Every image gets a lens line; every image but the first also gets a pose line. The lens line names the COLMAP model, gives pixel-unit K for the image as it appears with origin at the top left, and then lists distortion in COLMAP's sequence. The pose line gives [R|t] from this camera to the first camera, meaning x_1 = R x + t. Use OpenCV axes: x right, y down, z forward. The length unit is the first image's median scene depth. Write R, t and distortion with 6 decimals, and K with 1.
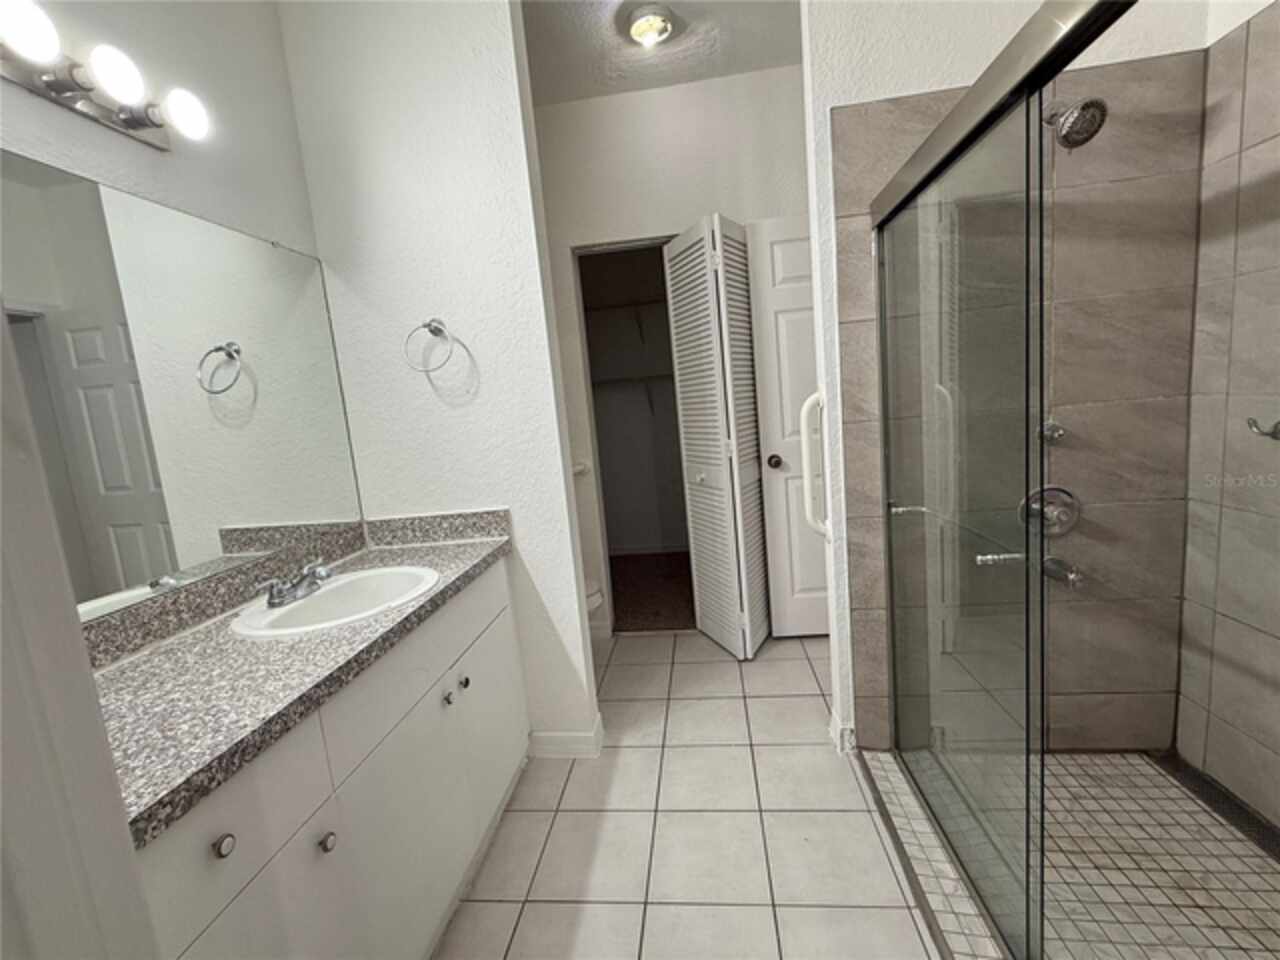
lens RADIAL K [[550.9, 0, 644.6], [0, 550.9, 484.2], [0, 0, 1]] dist [-0.002931, 0.001186]
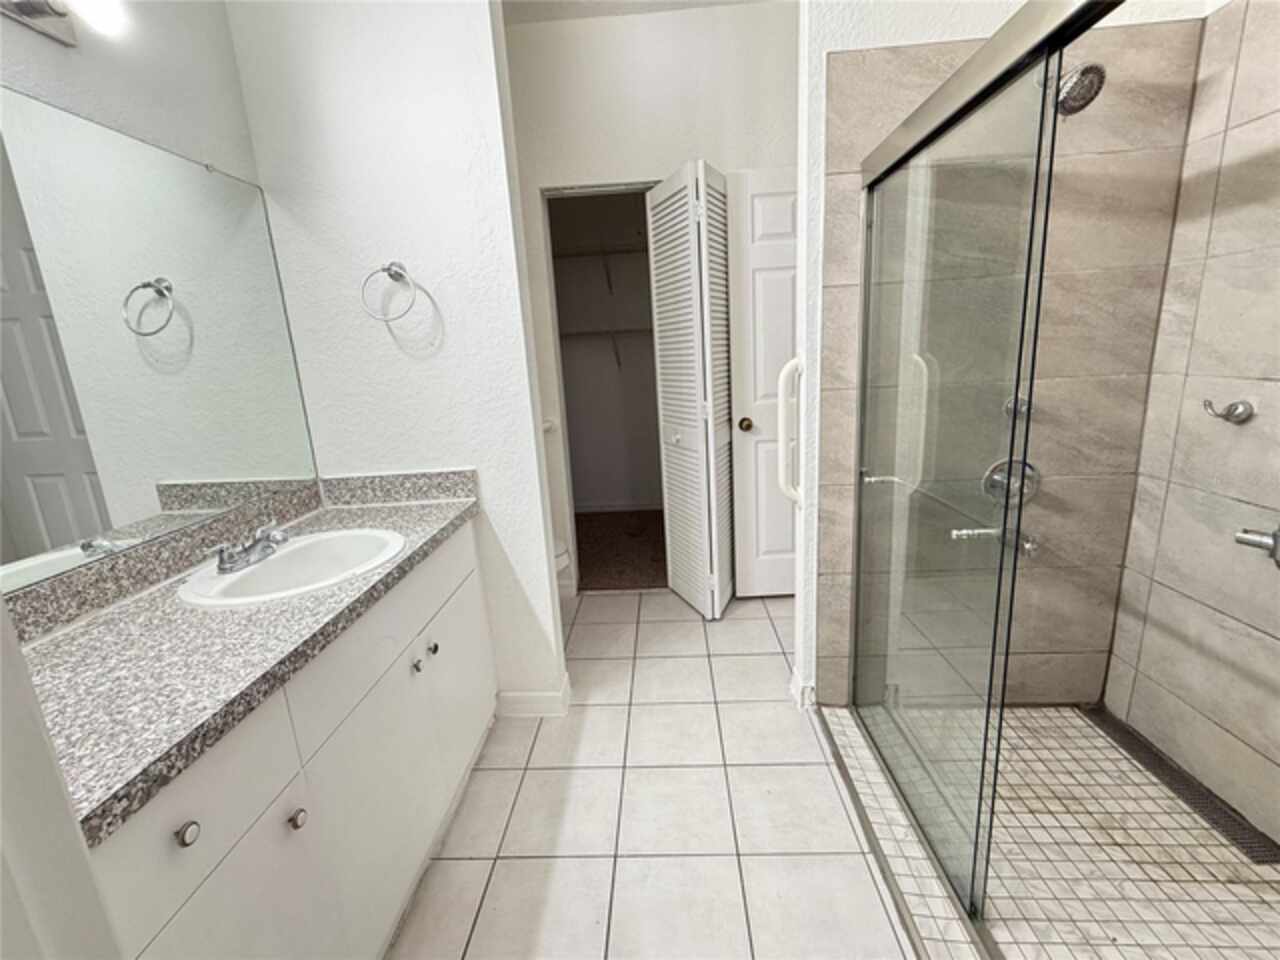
lens RADIAL K [[550.9, 0, 644.2], [0, 550.9, 484.6], [0, 0, 1]] dist [-0.002931, 0.001186]
pose [[0.997018, 0.017640, 0.075130, -0.033033], [-0.023842, 0.996308, 0.082478, -0.018691], [-0.073397, -0.084023, 0.993757, 0.027671]]
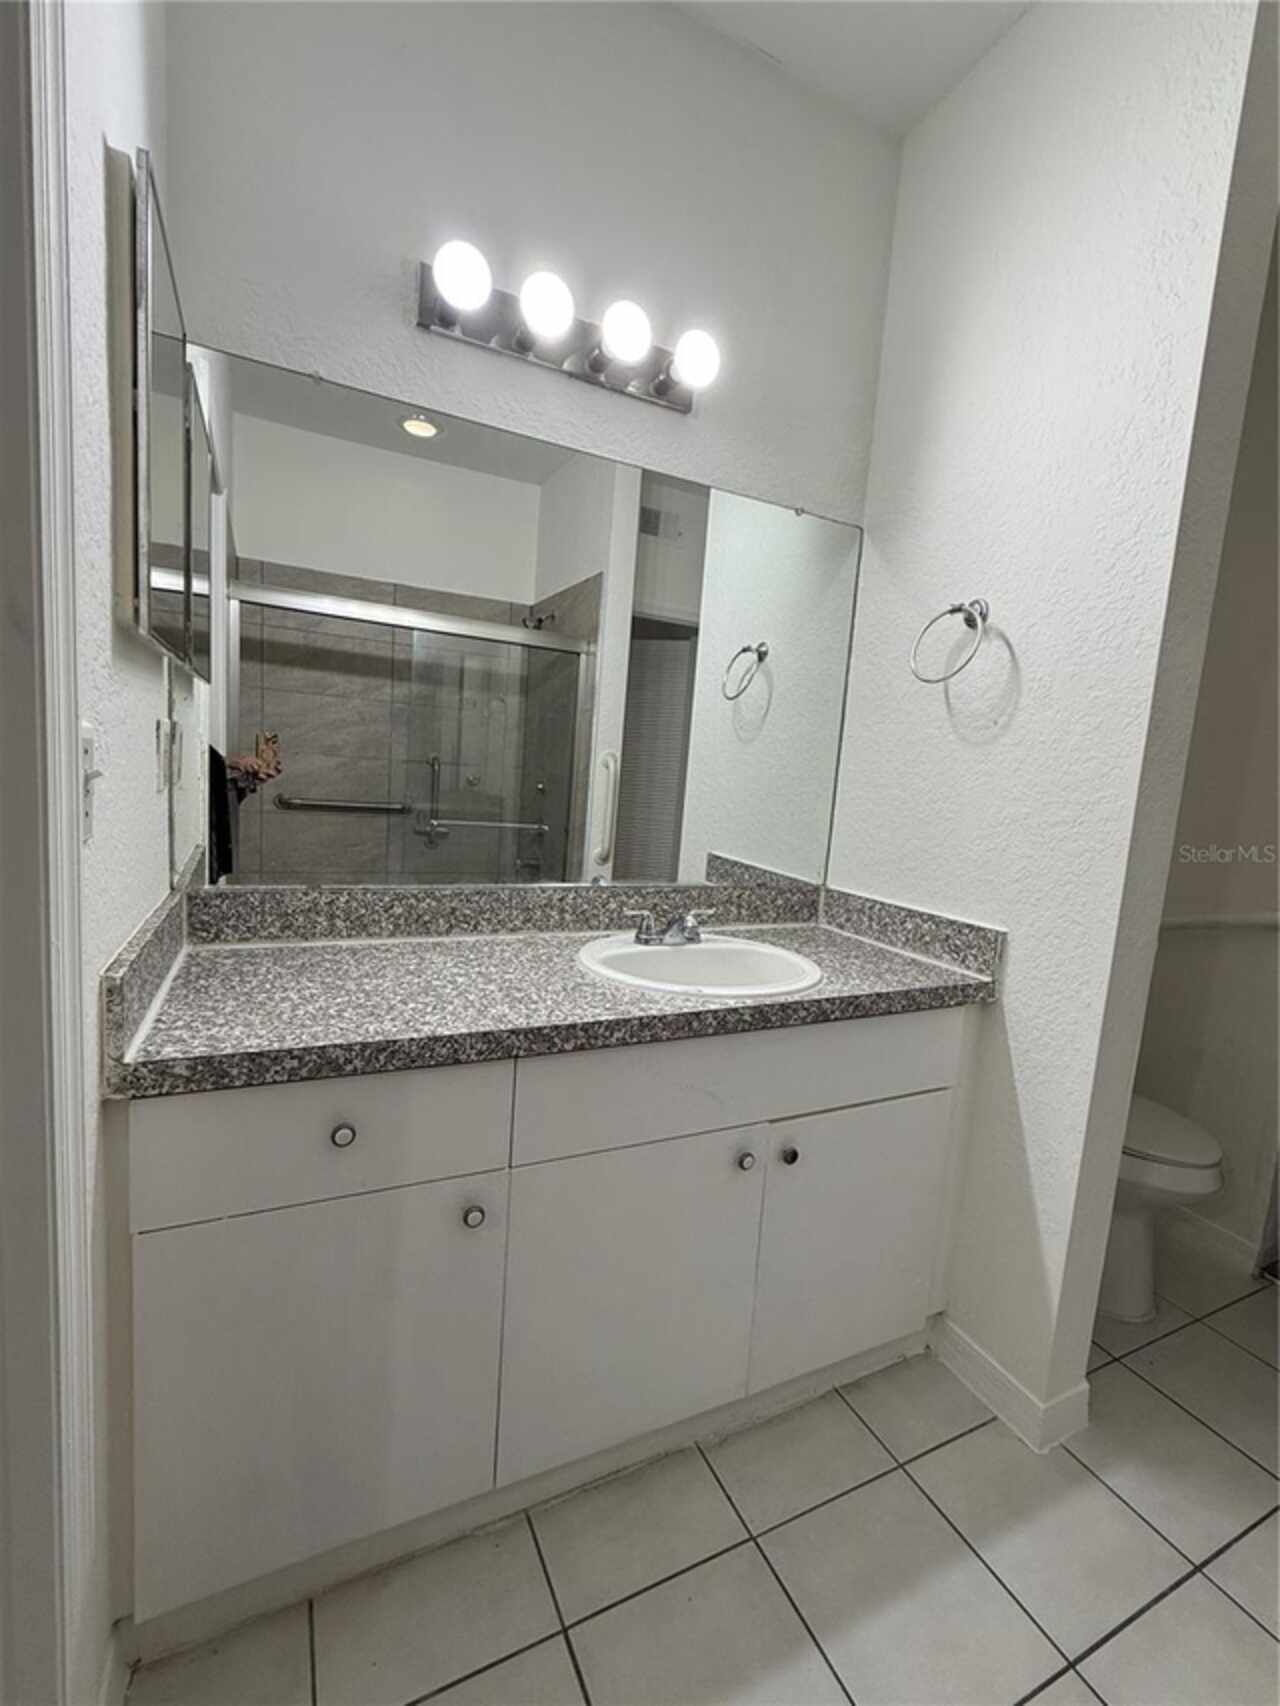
lens RADIAL K [[734.3, 0, 641.5], [0, 734.3, 860.4], [0, 0, 1]] dist [-0.002931, 0.001186]
pose [[0.522094, 0.235931, -0.819607, 0.203440], [-0.247301, 0.961571, 0.119264, -0.029746], [0.816248, 0.140422, 0.560376, 0.331440]]
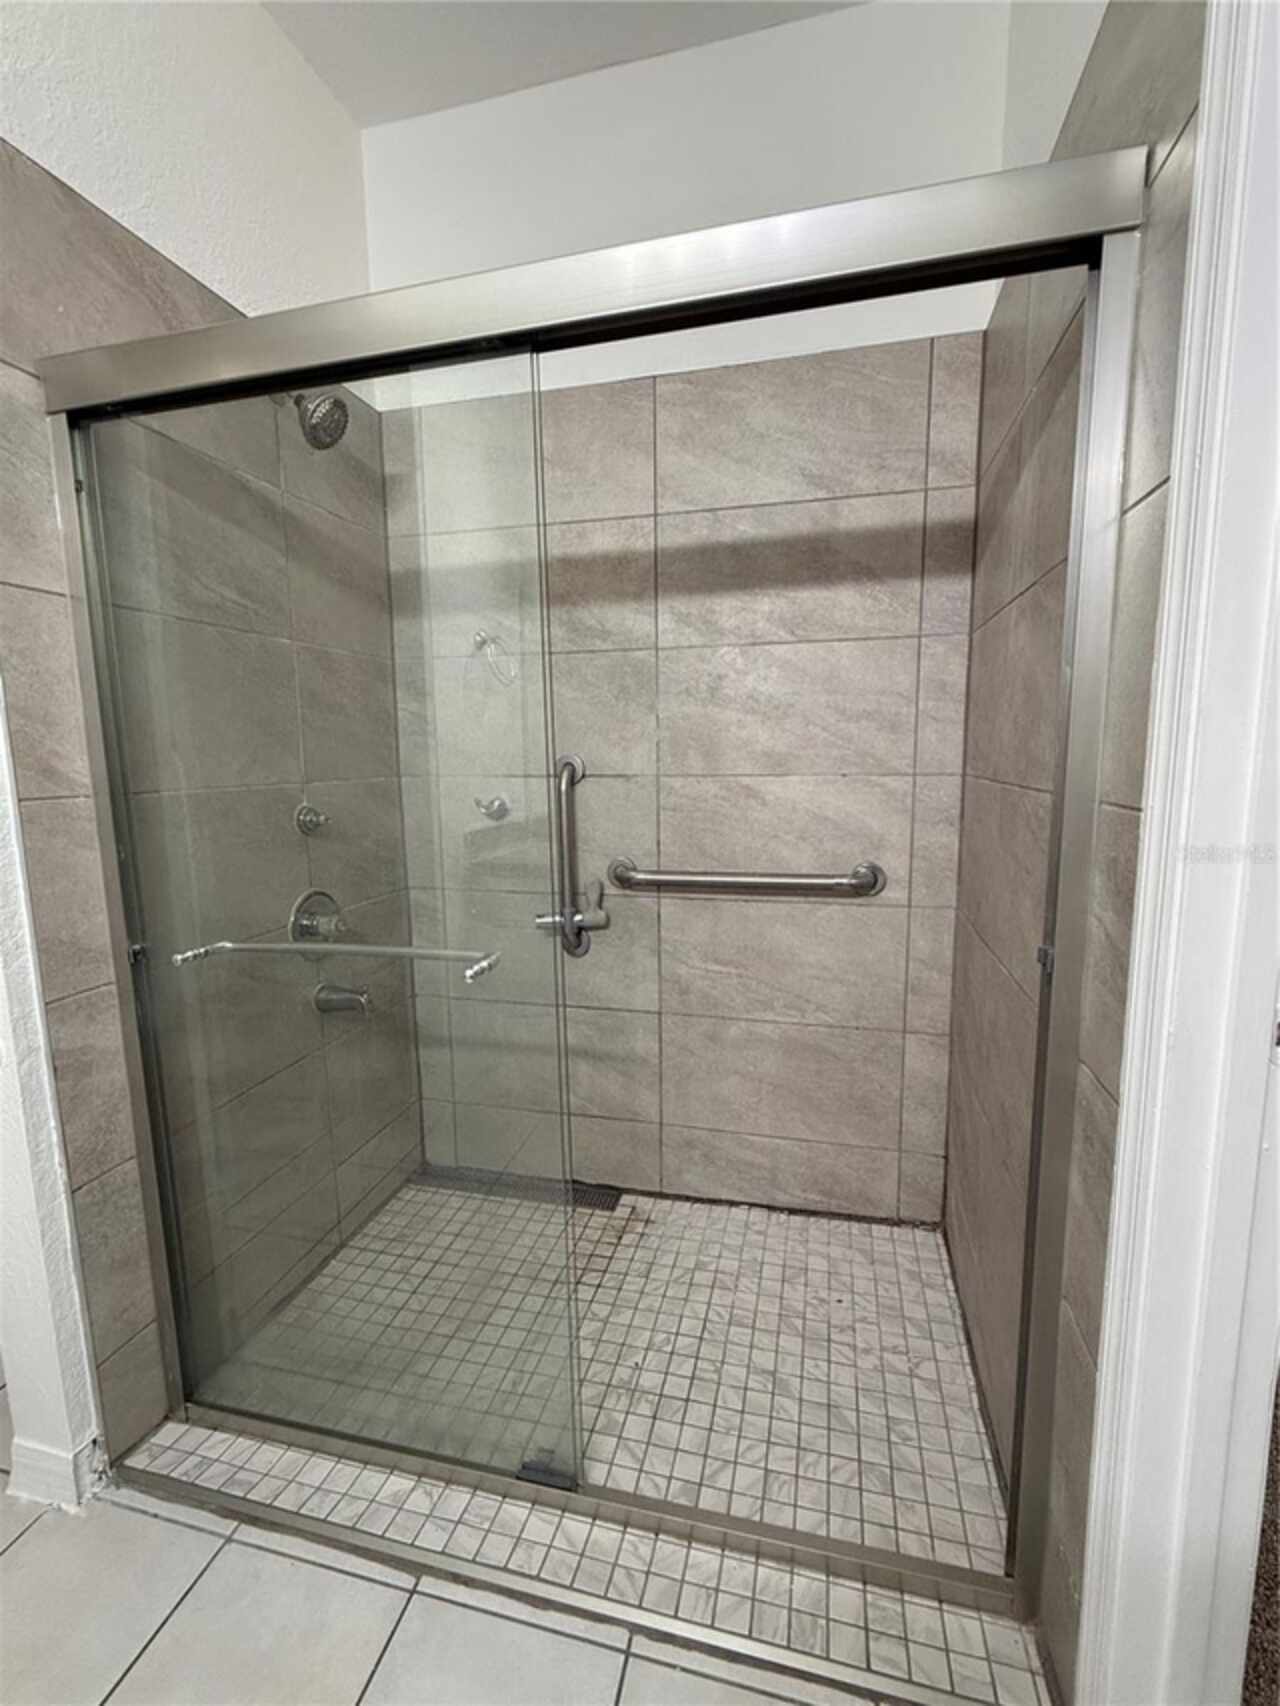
lens RADIAL K [[734.3, 0, 634.5], [0, 734.3, 859.9], [0, 0, 1]] dist [-0.002931, 0.001186]
pose [[0.150903, -0.056305, 0.986944, -0.200514], [0.155927, 0.987234, 0.032481, -0.001228], [-0.976174, 0.148990, 0.157757, 0.470600]]
